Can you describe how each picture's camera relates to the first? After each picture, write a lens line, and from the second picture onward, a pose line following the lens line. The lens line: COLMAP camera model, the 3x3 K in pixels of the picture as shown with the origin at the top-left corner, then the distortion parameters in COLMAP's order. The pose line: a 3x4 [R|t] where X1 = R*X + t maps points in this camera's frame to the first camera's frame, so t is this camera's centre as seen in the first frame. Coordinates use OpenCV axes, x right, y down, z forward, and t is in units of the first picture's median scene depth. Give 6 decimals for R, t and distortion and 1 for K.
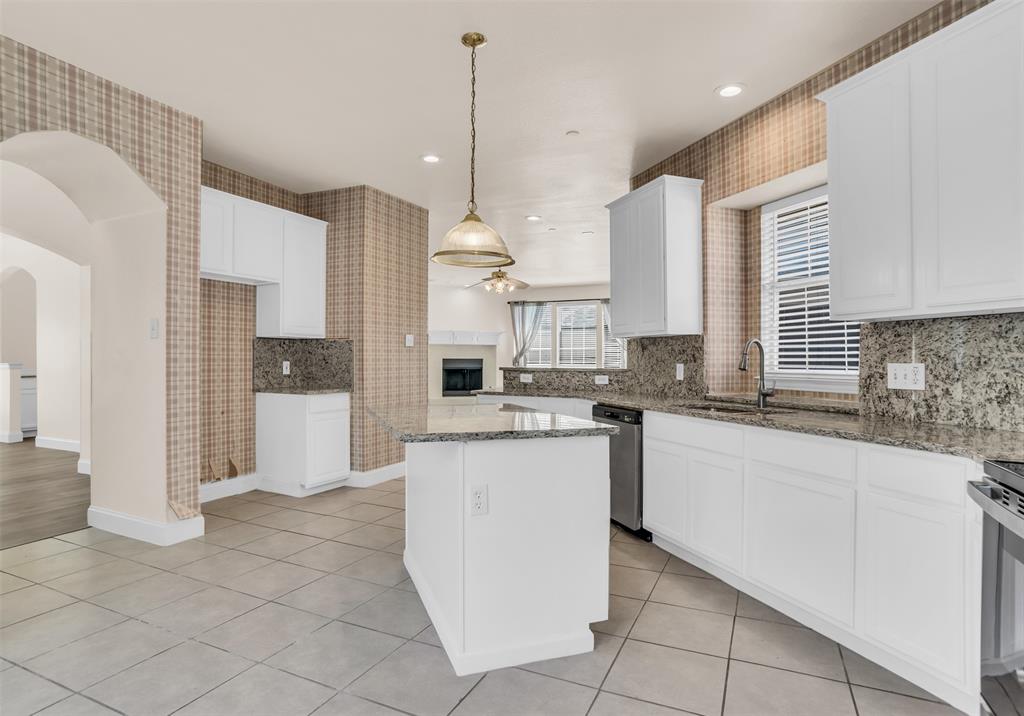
lens RADIAL K [[554.6, 0, 513.1], [0, 554.6, 355.2], [0, 0, 1]] dist [-0.066419, 0.028069]
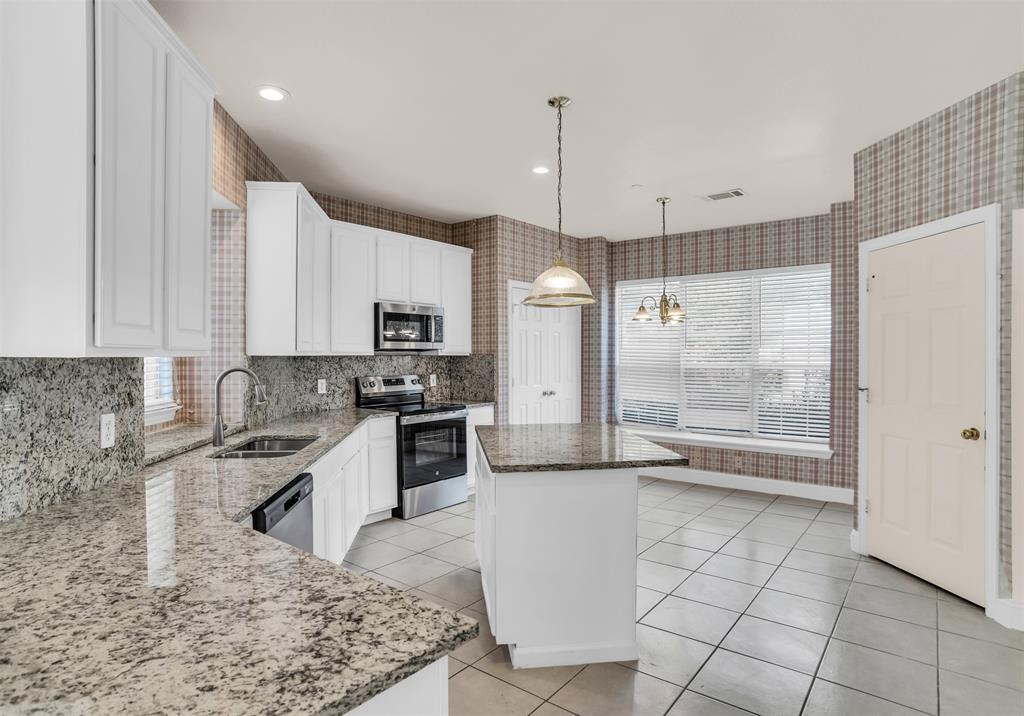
lens RADIAL K [[554.6, 0, 515.4], [0, 554.6, 356.8], [0, 0, 1]] dist [-0.066419, 0.028069]
pose [[-0.975364, -0.004801, 0.220549, -0.159456], [-0.006578, 0.999952, -0.007325, -0.035085], [-0.220503, -0.008596, -0.975348, 1.431521]]
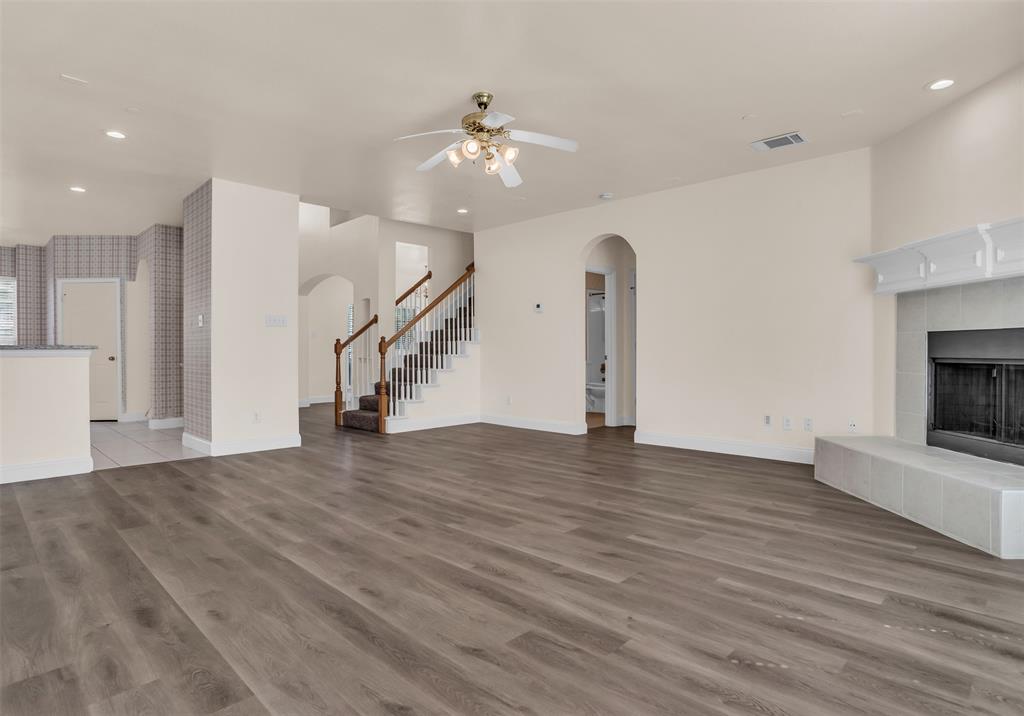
lens RADIAL K [[554.6, 0, 520.0], [0, 554.6, 352.2], [0, 0, 1]] dist [-0.066419, 0.028069]
pose [[-0.316360, 0.001979, -0.948637, 0.803779], [0.009328, 0.999956, -0.001025, 0.050775], [0.948593, -0.009173, -0.316364, 2.643760]]
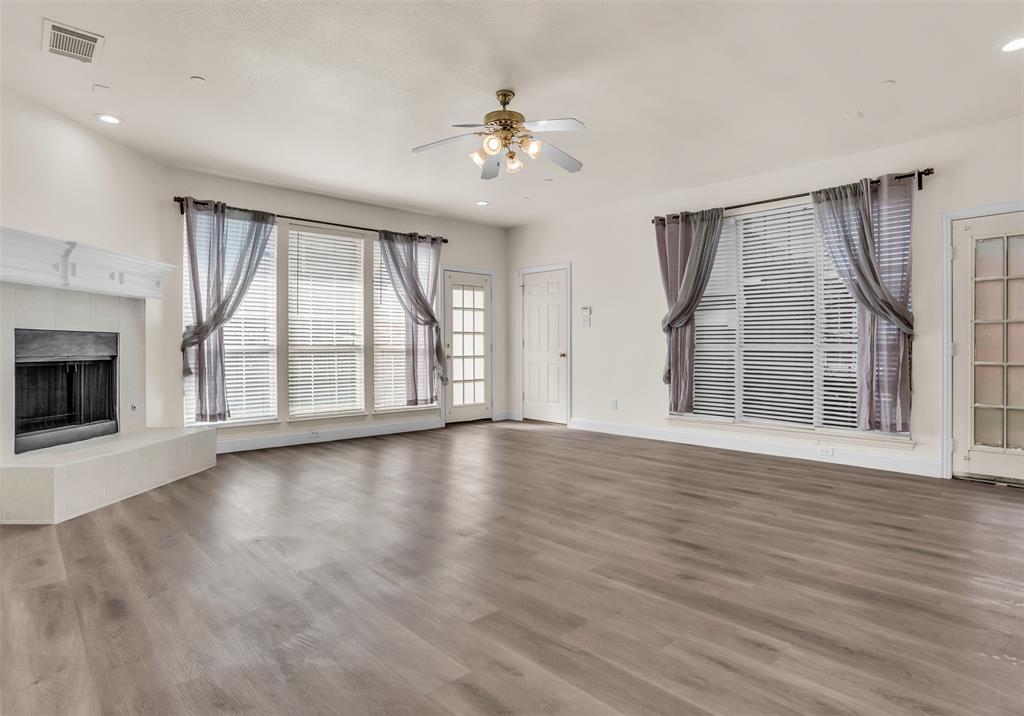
lens RADIAL K [[554.6, 0, 507.2], [0, 554.6, 349.7], [0, 0, 1]] dist [-0.066419, 0.028069]
pose [[0.372557, -0.006165, 0.927989, -0.920127], [-0.002899, 0.999965, 0.007807, 0.043188], [-0.928005, -0.005599, 0.372526, 1.940058]]
